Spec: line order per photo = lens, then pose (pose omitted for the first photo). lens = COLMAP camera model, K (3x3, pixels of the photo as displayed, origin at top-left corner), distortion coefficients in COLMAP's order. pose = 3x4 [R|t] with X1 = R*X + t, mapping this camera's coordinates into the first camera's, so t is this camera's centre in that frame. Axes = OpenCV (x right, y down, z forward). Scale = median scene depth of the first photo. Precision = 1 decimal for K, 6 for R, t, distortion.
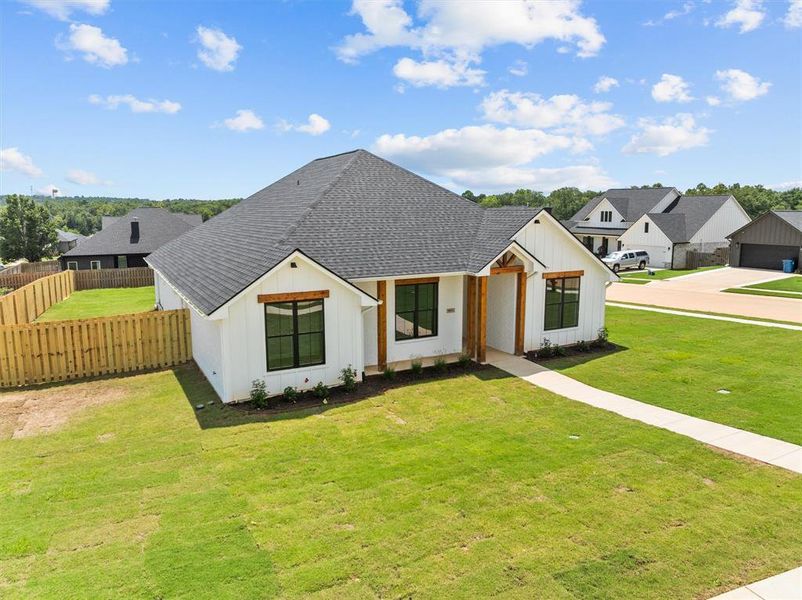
lens RADIAL K [[562.1, 0, 401.0], [0, 562.1, 300.0], [0, 0, 1]] dist [-0.035808, -0.000900]
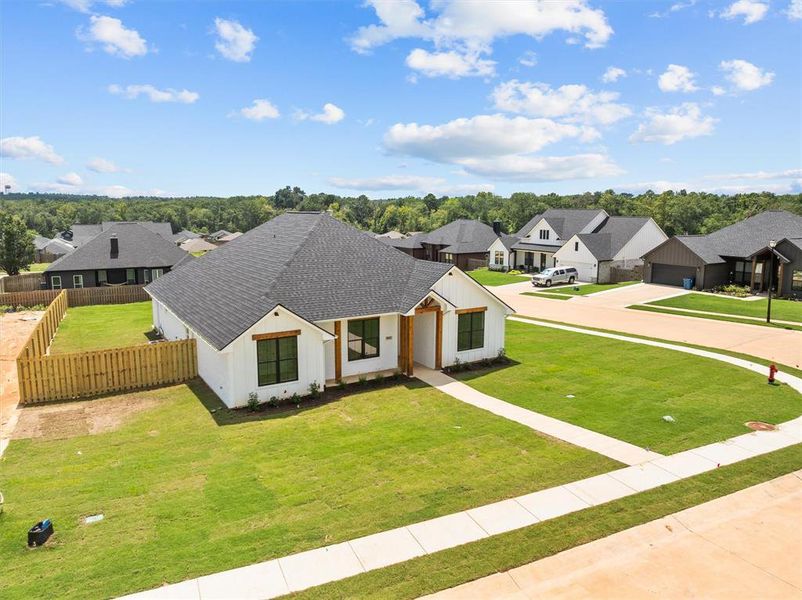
lens RADIAL K [[562.1, 0, 401.0], [0, 562.1, 300.0], [0, 0, 1]] dist [-0.035808, -0.000900]
pose [[0.998122, -0.003664, 0.061154, 0.037890], [0.003461, 0.999988, 0.003413, -0.086924], [-0.061165, -0.003195, 0.998123, -0.413090]]
